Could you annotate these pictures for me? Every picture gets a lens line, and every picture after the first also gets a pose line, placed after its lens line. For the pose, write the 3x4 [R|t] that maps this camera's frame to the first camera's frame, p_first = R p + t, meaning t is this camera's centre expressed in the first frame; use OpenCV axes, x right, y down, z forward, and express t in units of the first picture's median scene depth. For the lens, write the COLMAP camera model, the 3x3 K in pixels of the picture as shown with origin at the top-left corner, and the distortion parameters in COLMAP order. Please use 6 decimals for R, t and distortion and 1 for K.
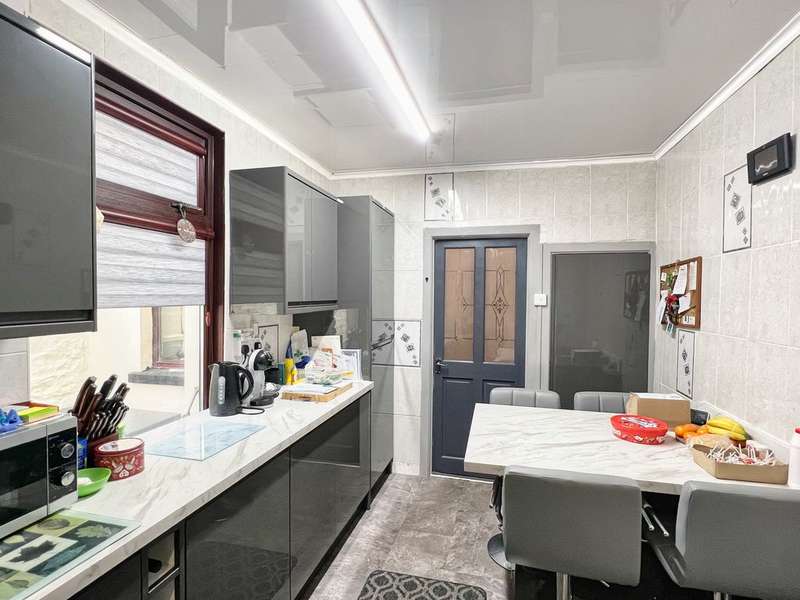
lens RADIAL K [[393.6, 0, 399.8], [0, 393.6, 295.2], [0, 0, 1]] dist [-0.001680, 0.000363]
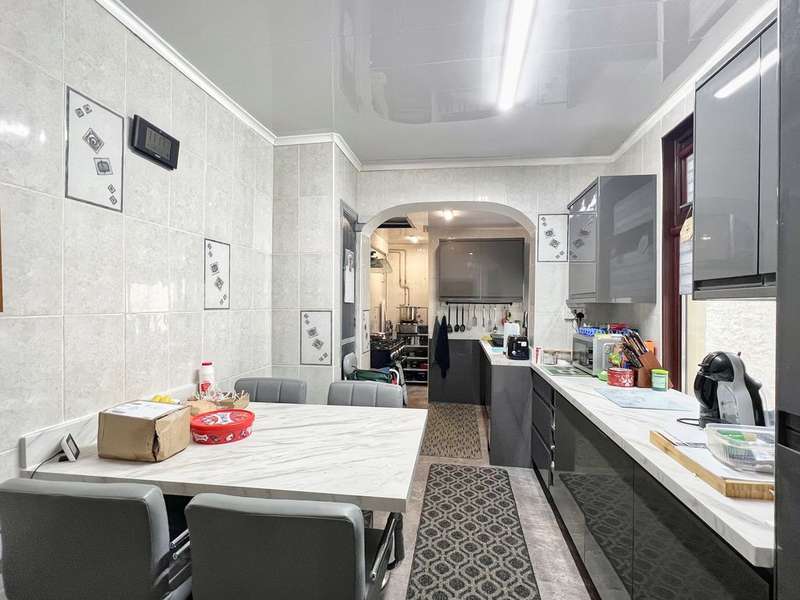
lens RADIAL K [[393.6, 0, 398.8], [0, 393.6, 303.1], [0, 0, 1]] dist [-0.001680, 0.000363]
pose [[-0.993729, -0.017922, -0.110373, 0.330738], [-0.018813, 0.999798, 0.007034, 0.065863], [0.110224, 0.009066, -0.993865, 1.857673]]
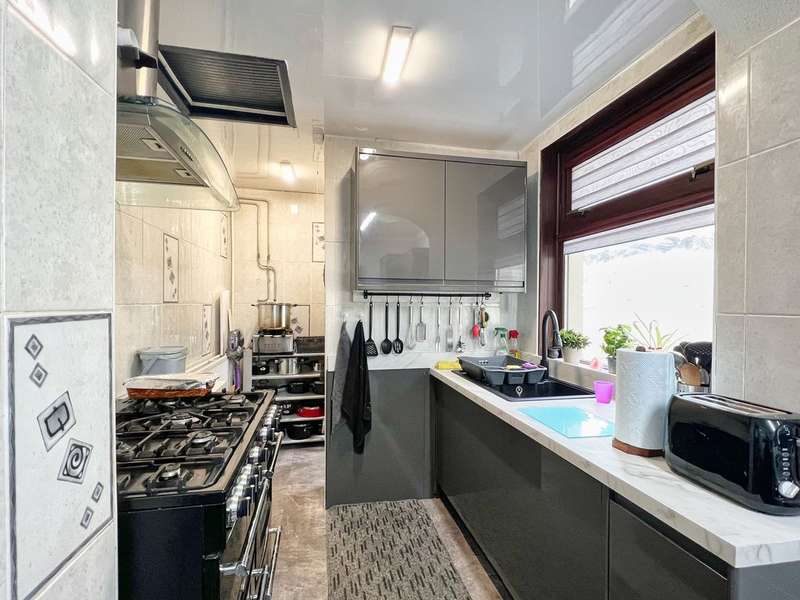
lens RADIAL K [[393.6, 0, 401.6], [0, 393.6, 304.8], [0, 0, 1]] dist [-0.001680, 0.000363]
pose [[-0.890770, -0.010924, -0.454323, 0.175555], [-0.017466, 0.999795, 0.010204, 0.097827], [0.454118, 0.017025, -0.890779, 0.339666]]
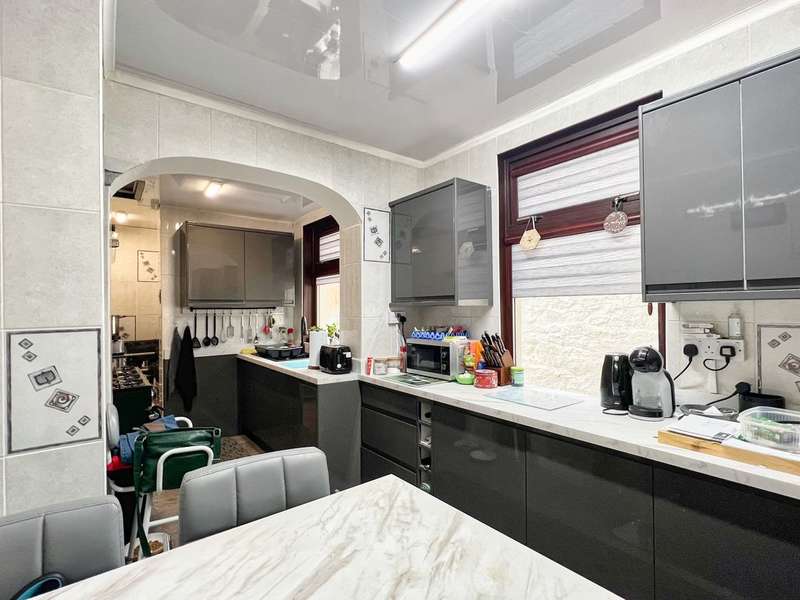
lens RADIAL K [[393.6, 0, 401.2], [0, 393.6, 303.0], [0, 0, 1]] dist [-0.001680, 0.000363]
pose [[-0.608105, -0.010907, -0.793782, 0.664052], [-0.003227, 0.999931, -0.011267, 0.067421], [0.793850, -0.004291, -0.608098, 1.255696]]
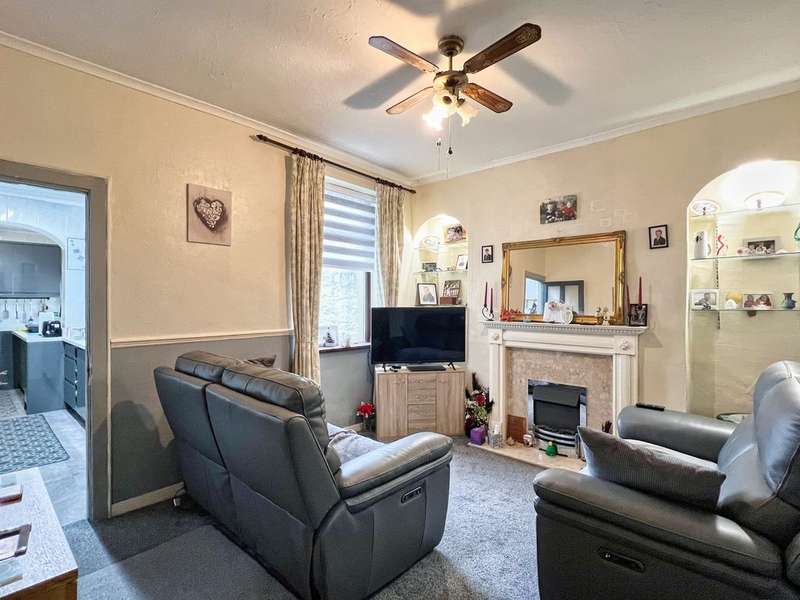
lens RADIAL K [[393.6, 0, 399.7], [0, 393.6, 302.6], [0, 0, 1]] dist [-0.001680, 0.000363]
pose [[-0.451228, -0.005725, -0.892390, 0.844222], [-0.012269, 0.999925, -0.000212, 0.074001], [0.892324, 0.010853, -0.451265, 3.290677]]
